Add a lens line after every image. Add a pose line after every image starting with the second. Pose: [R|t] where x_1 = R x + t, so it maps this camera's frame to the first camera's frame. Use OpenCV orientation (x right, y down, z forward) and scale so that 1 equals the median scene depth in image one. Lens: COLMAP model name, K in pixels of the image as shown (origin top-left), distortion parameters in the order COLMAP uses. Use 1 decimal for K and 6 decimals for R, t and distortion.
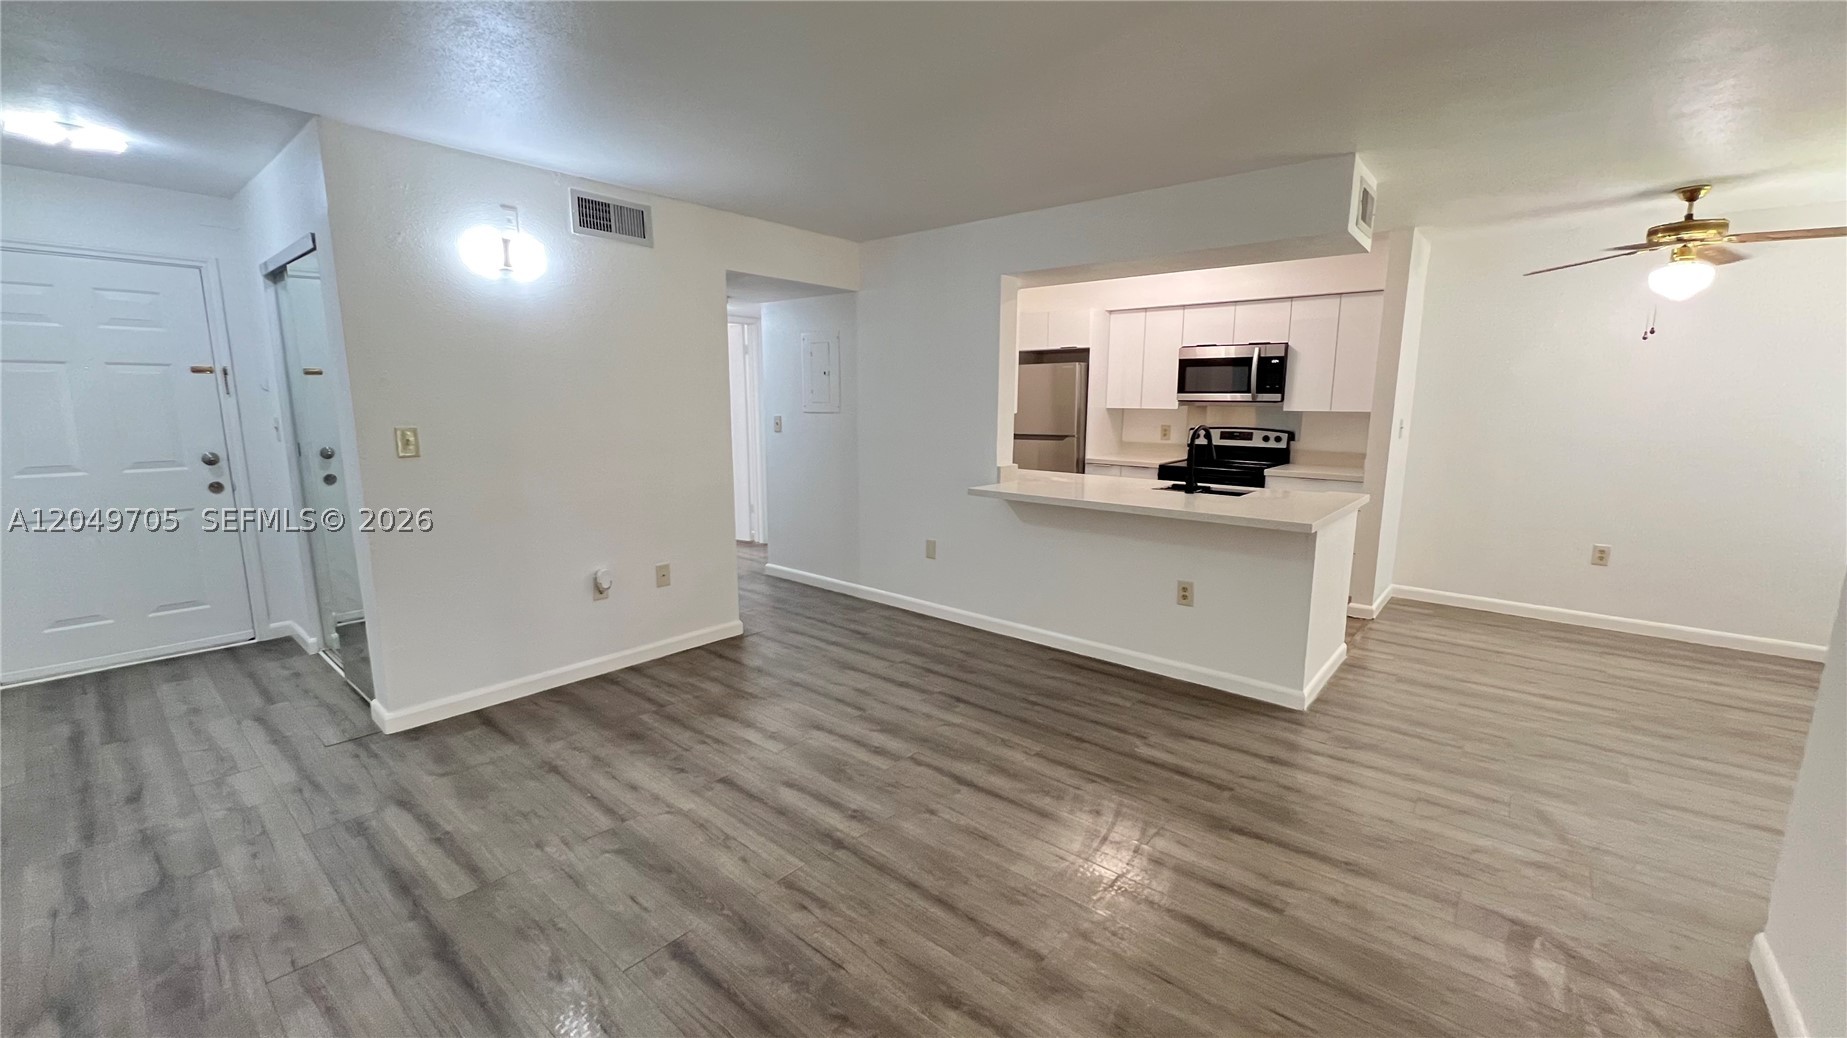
lens RADIAL K [[735.4, 0, 920.3], [0, 735.4, 521.4], [0, 0, 1]] dist [-0.001484, 0.000738]
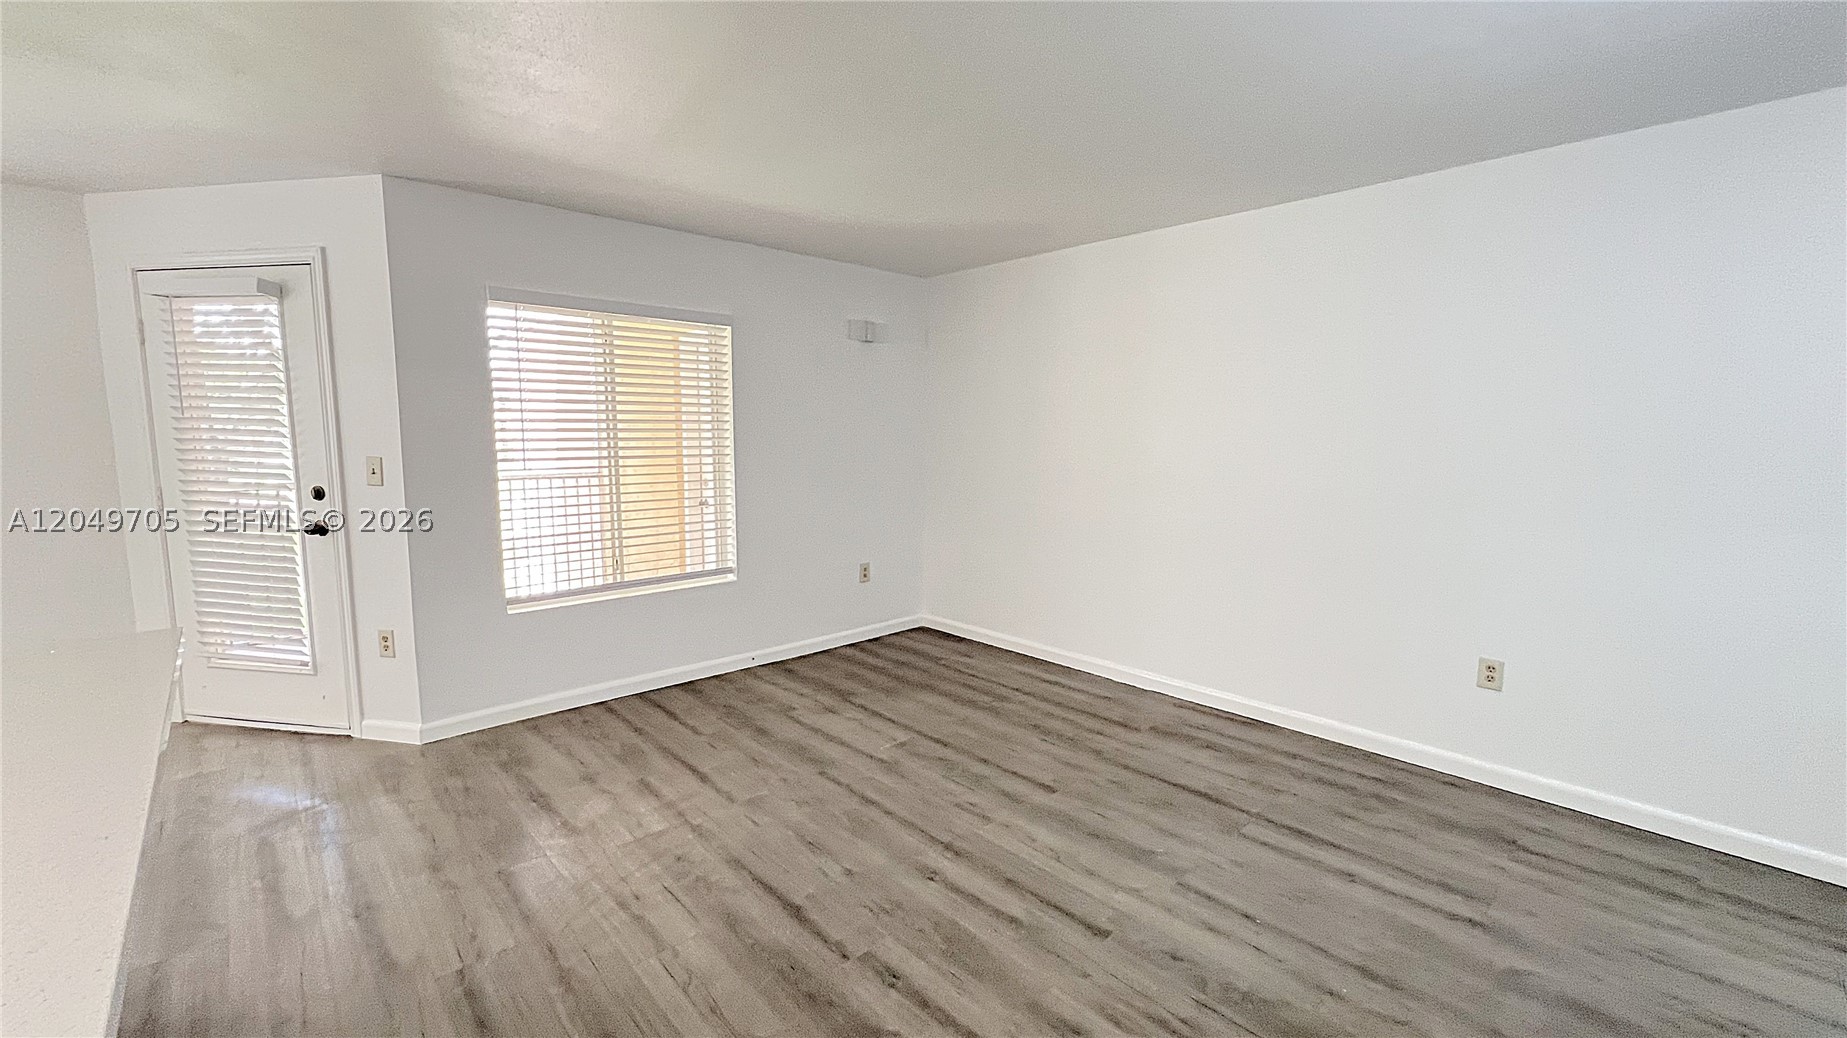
lens RADIAL K [[748.7, 0, 915.0], [0, 748.7, 518.9], [0, 0, 1]] dist [-0.006066, 0.000434]
pose [[-0.991944, -0.025950, 0.123993, -0.118162], [0.010428, 0.958747, 0.284069, -0.206206], [-0.126250, 0.283074, -0.950752, 1.210871]]
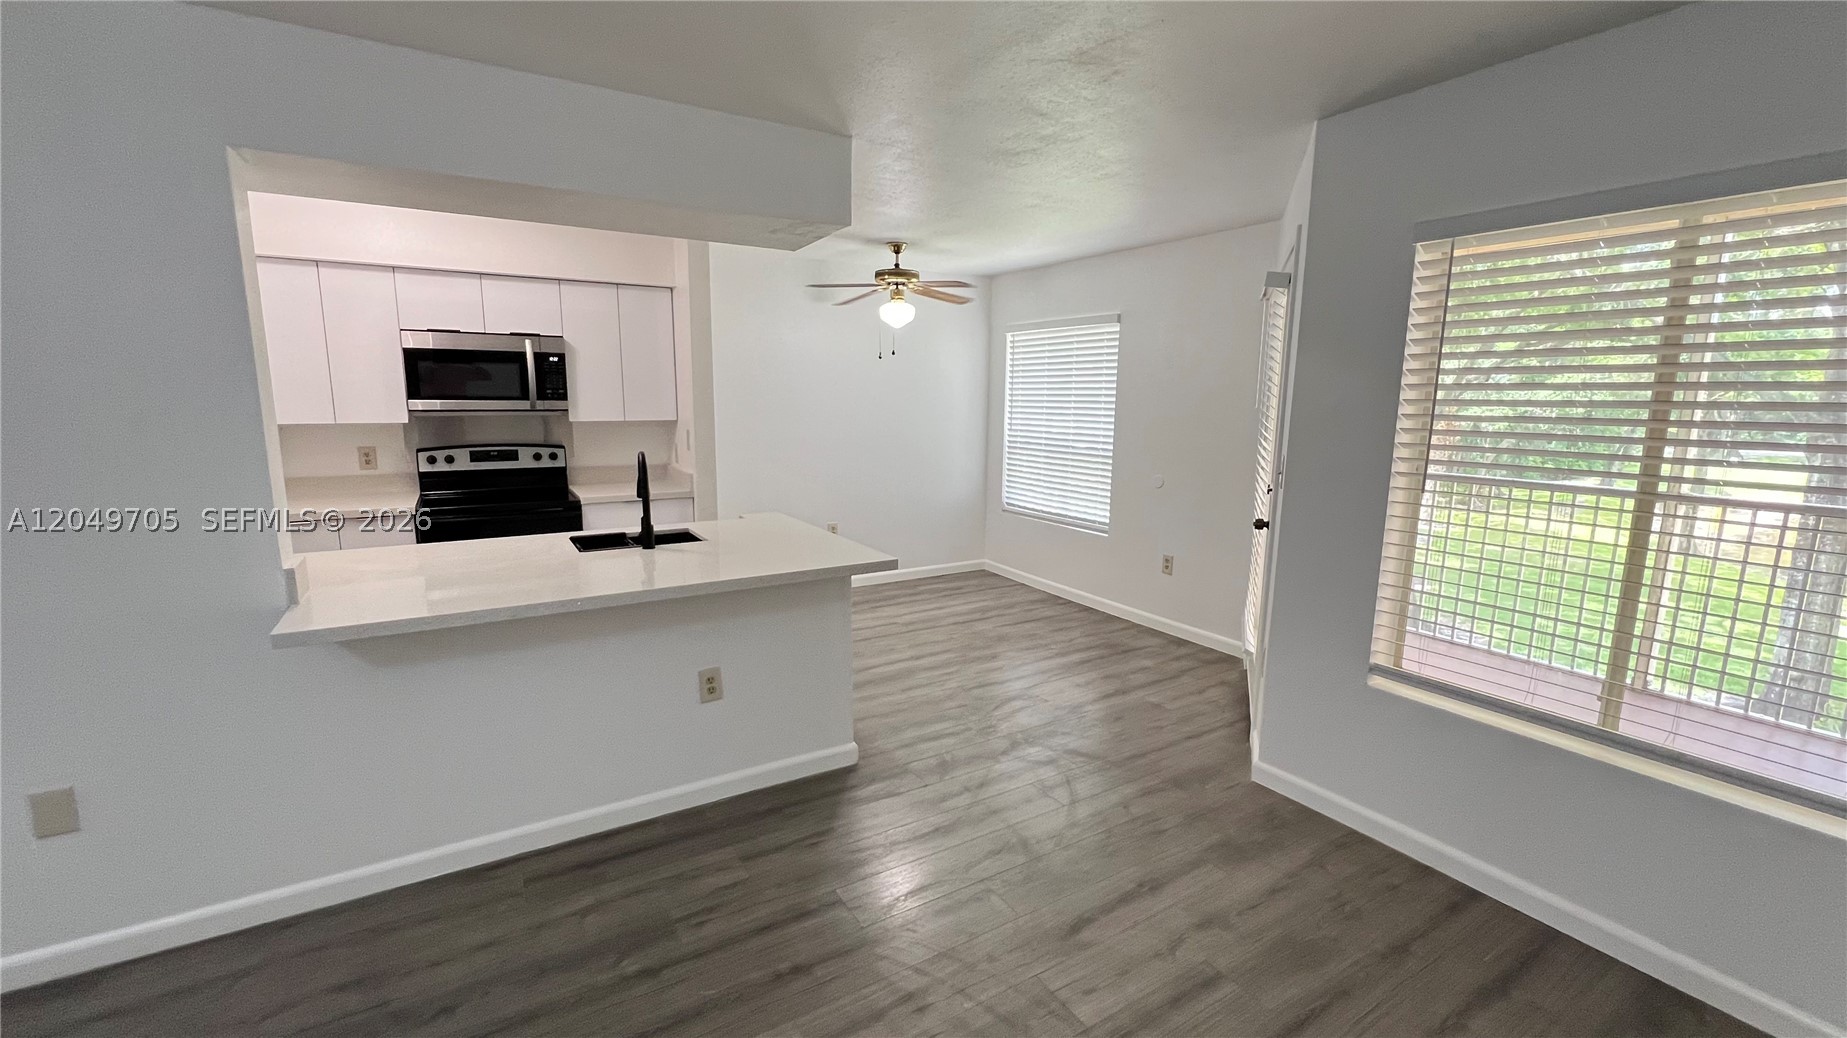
lens RADIAL K [[748.7, 0, 922.6], [0, 748.7, 521.4], [0, 0, 1]] dist [-0.006066, 0.000434]
pose [[0.314464, -0.160311, 0.935635, -0.237479], [0.152246, 0.981395, 0.116982, -0.114771], [-0.936981, 0.105660, 0.333021, 0.542080]]
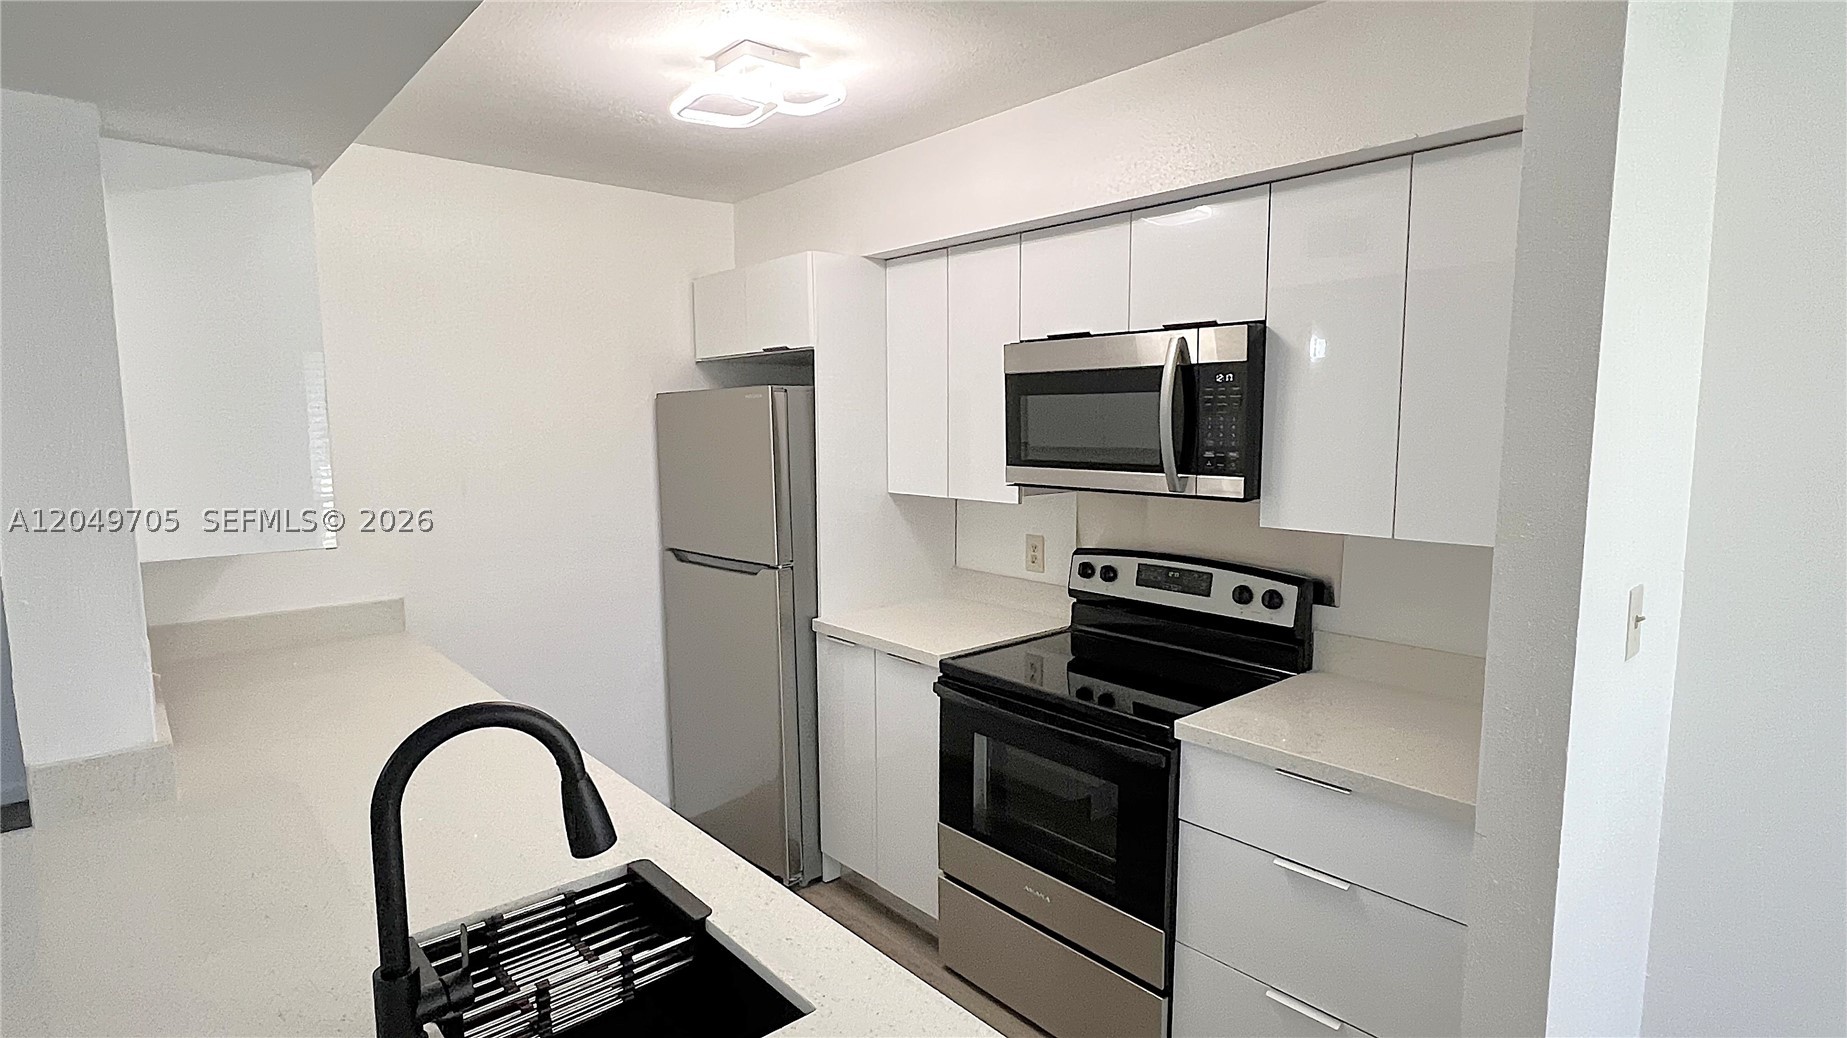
lens RADIAL K [[928.2, 0, 926.4], [0, 928.2, 528.4], [0, 0, 1]] dist [-0.003988, -0.000292]
pose [[0.990150, 0.009087, -0.139713, 0.580224], [-0.016580, 0.998480, -0.052558, -0.179745], [0.139023, 0.054356, 0.988796, 0.818445]]
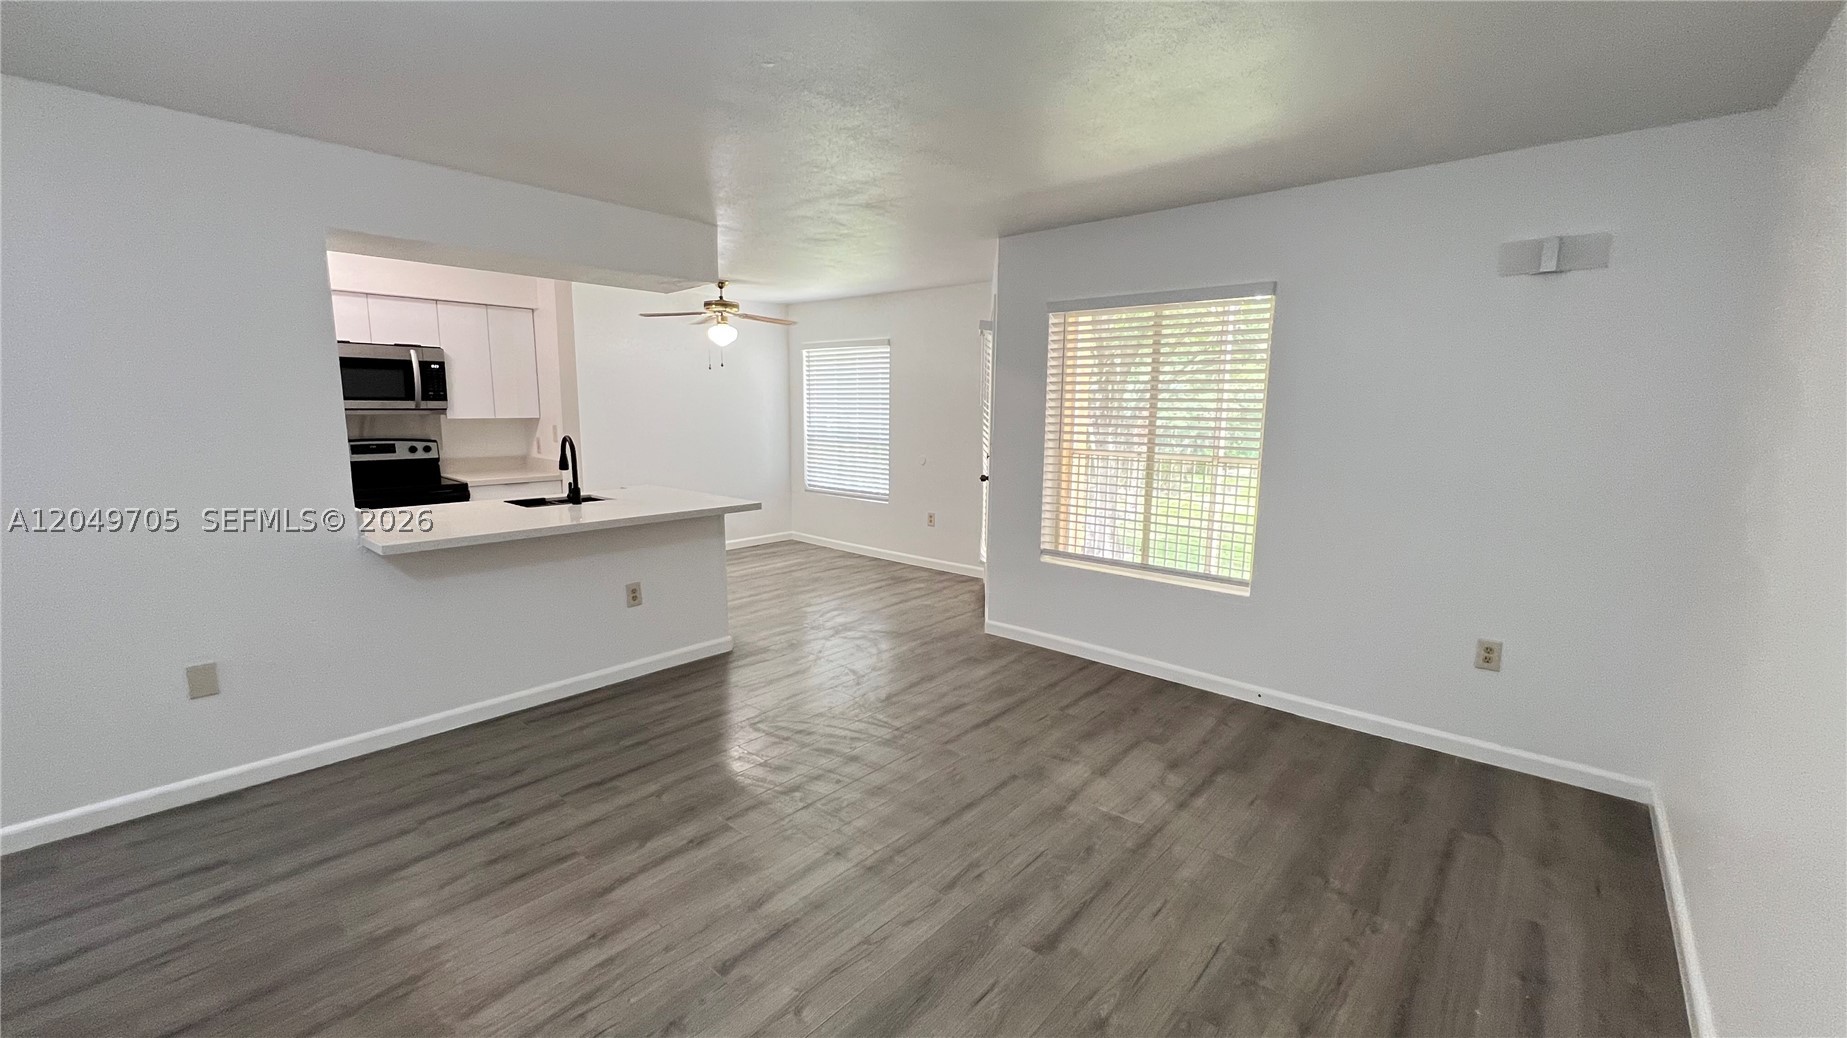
lens RADIAL K [[735.4, 0, 919.9], [0, 735.4, 518.4], [0, 0, 1]] dist [-0.001484, 0.000738]
pose [[0.019048, -0.159502, 0.987014, -0.655478], [0.158937, 0.975123, 0.154513, -0.106340], [-0.987105, 0.153929, 0.043925, 0.532743]]
